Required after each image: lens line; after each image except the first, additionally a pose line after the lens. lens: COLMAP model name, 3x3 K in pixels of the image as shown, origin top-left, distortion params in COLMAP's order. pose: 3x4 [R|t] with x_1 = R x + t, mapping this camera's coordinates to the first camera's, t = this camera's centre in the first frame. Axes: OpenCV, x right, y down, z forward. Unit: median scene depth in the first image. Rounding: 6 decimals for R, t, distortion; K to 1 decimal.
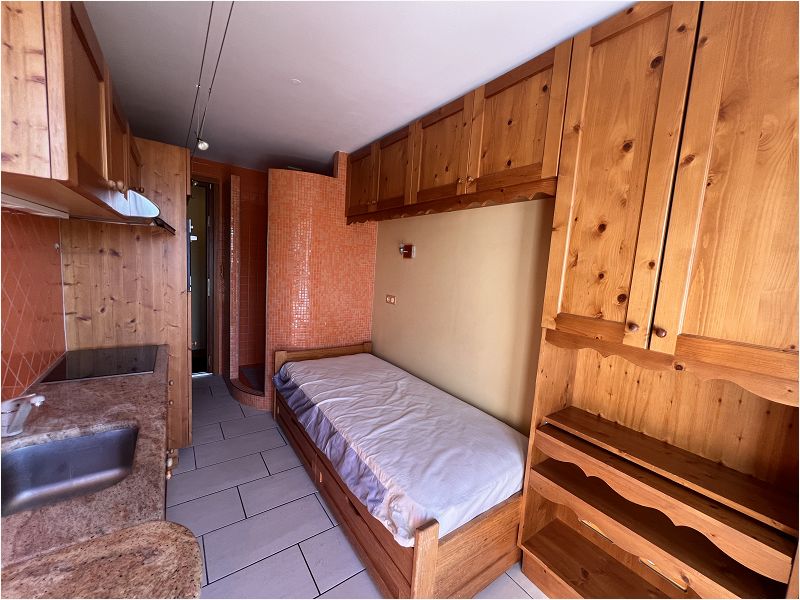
lens RADIAL K [[318.1, 0, 399.3], [0, 318.1, 301.3], [0, 0, 1]] dist [-0.000397, 0.000298]
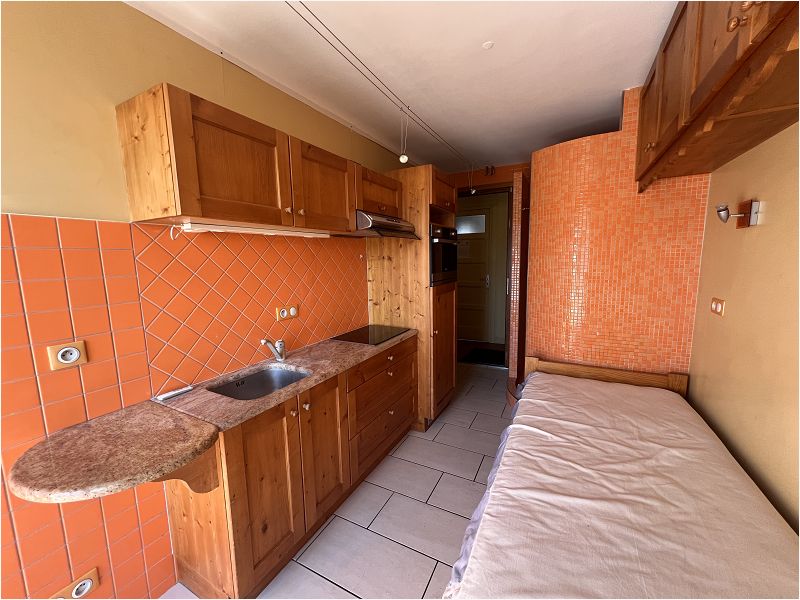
lens RADIAL K [[318.1, 0, 399.3], [0, 318.1, 301.3], [0, 0, 1]] dist [-0.000397, 0.000298]
pose [[0.447866, 0.041338, -0.893145, 0.328205], [-0.051950, 0.998446, 0.020162, 0.004566], [0.892590, 0.037369, 0.449318, 0.366585]]
